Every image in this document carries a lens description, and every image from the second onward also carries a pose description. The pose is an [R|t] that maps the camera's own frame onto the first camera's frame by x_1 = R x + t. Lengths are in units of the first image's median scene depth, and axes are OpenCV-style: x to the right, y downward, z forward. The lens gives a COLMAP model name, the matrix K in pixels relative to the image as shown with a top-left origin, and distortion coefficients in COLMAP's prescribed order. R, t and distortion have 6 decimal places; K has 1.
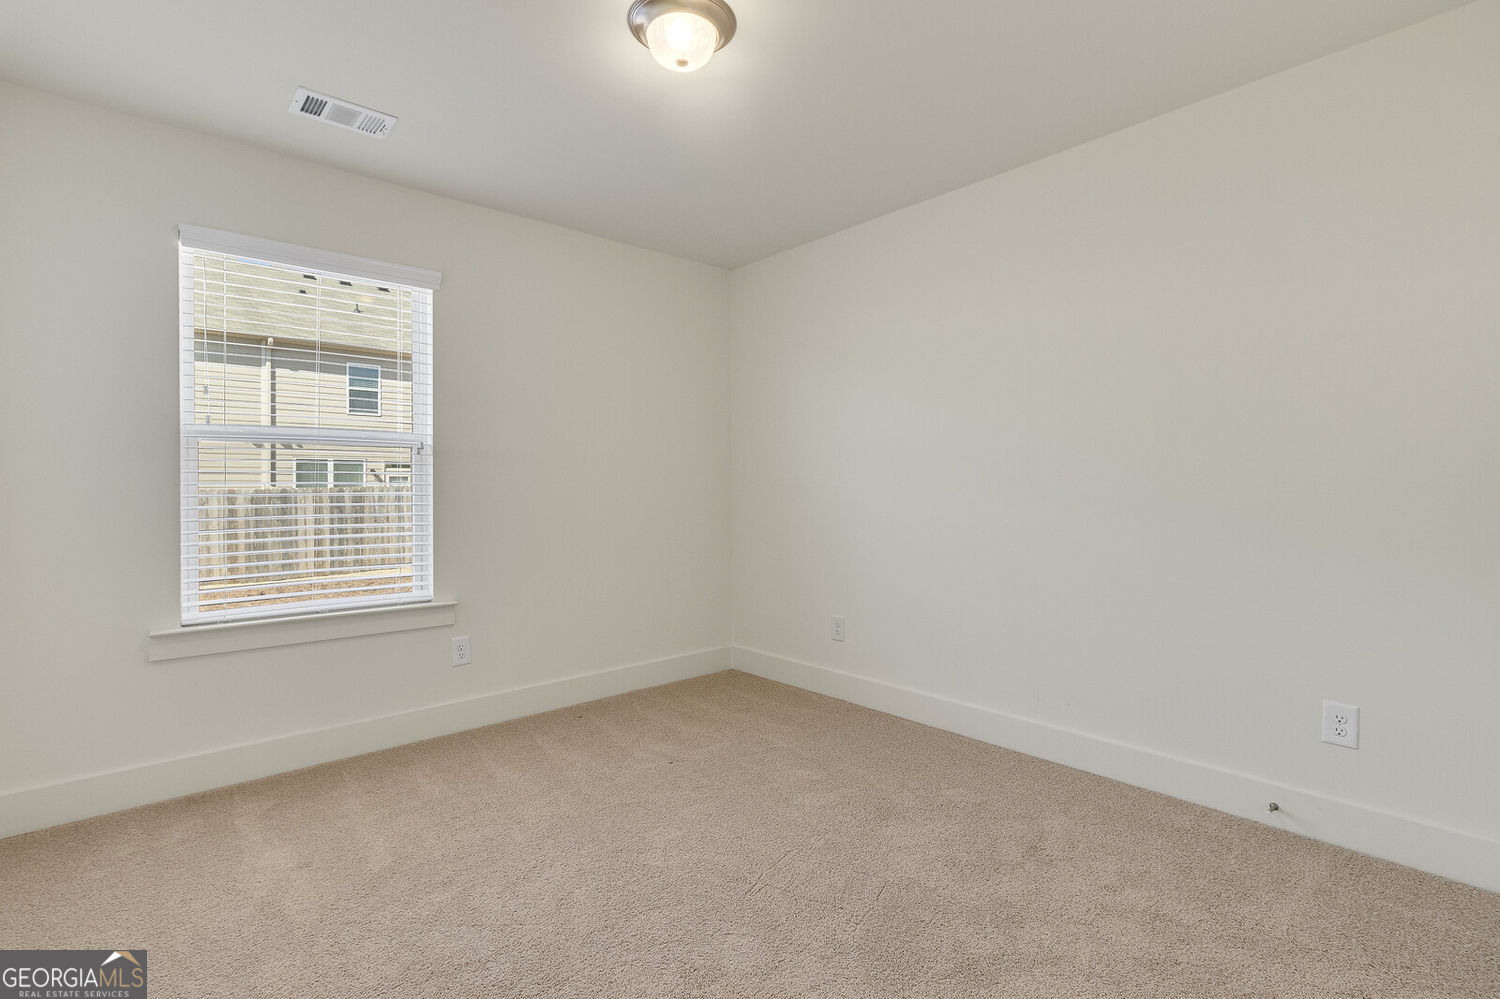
lens RADIAL K [[700.3, 0, 745.0], [0, 700.3, 484.5], [0, 0, 1]] dist [0.003672, 0.000827]
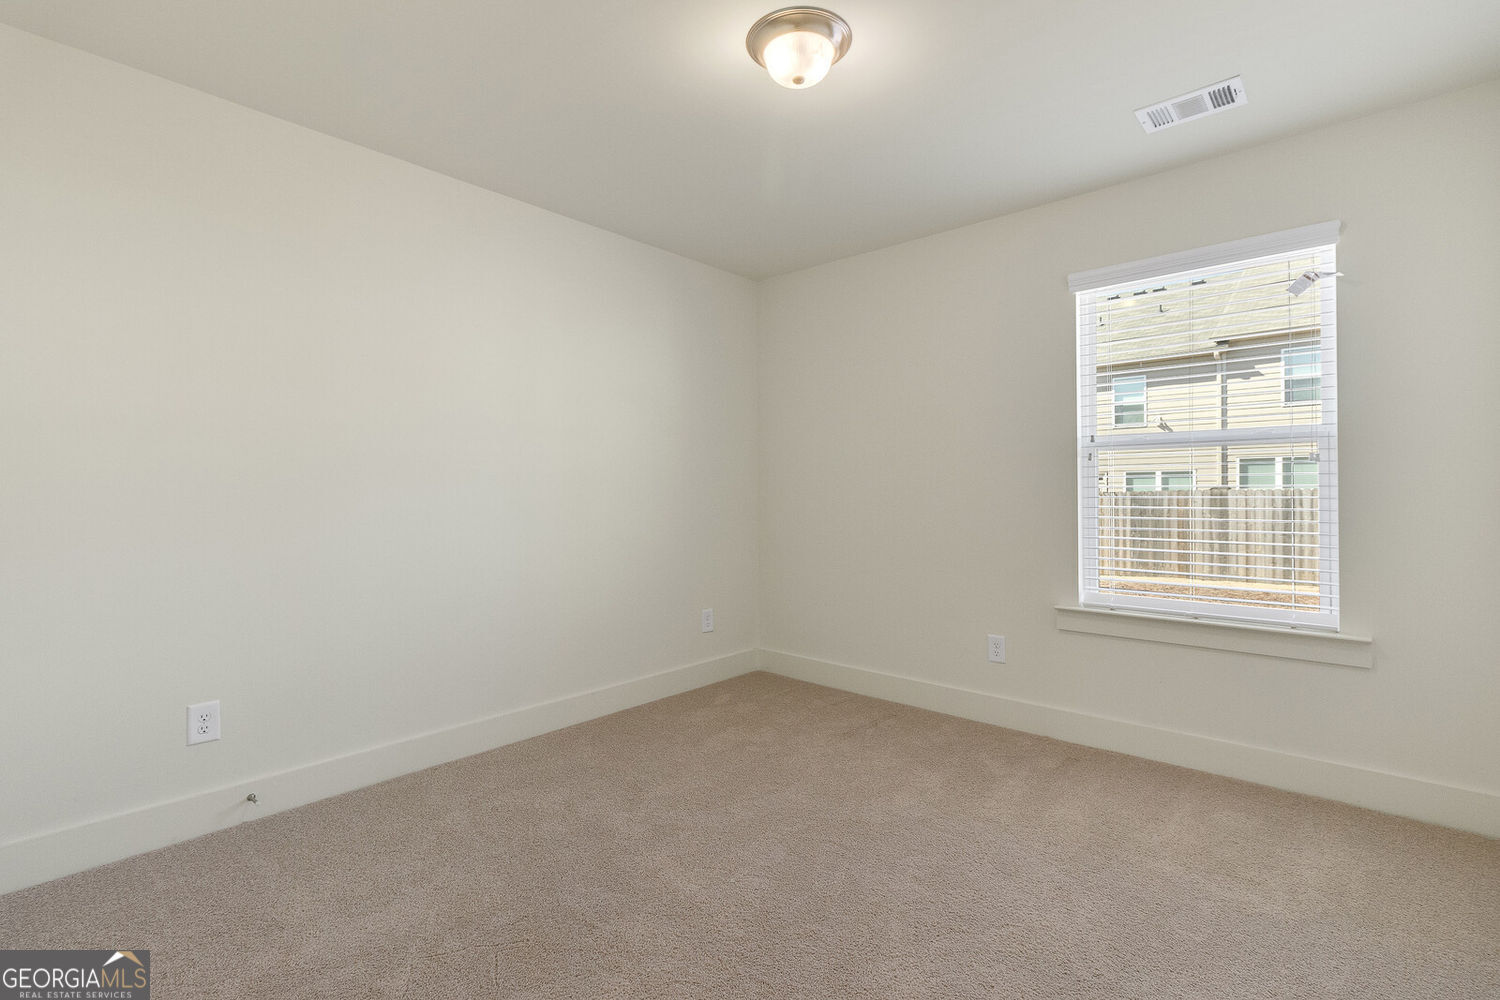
lens RADIAL K [[700.3, 0, 745.0], [0, 700.3, 485.0], [0, 0, 1]] dist [0.003672, 0.000827]
pose [[0.117288, -0.013945, -0.993000, 0.307250], [0.009228, 0.999874, -0.012951, 0.003840], [0.993055, -0.007644, 0.117402, 0.265096]]
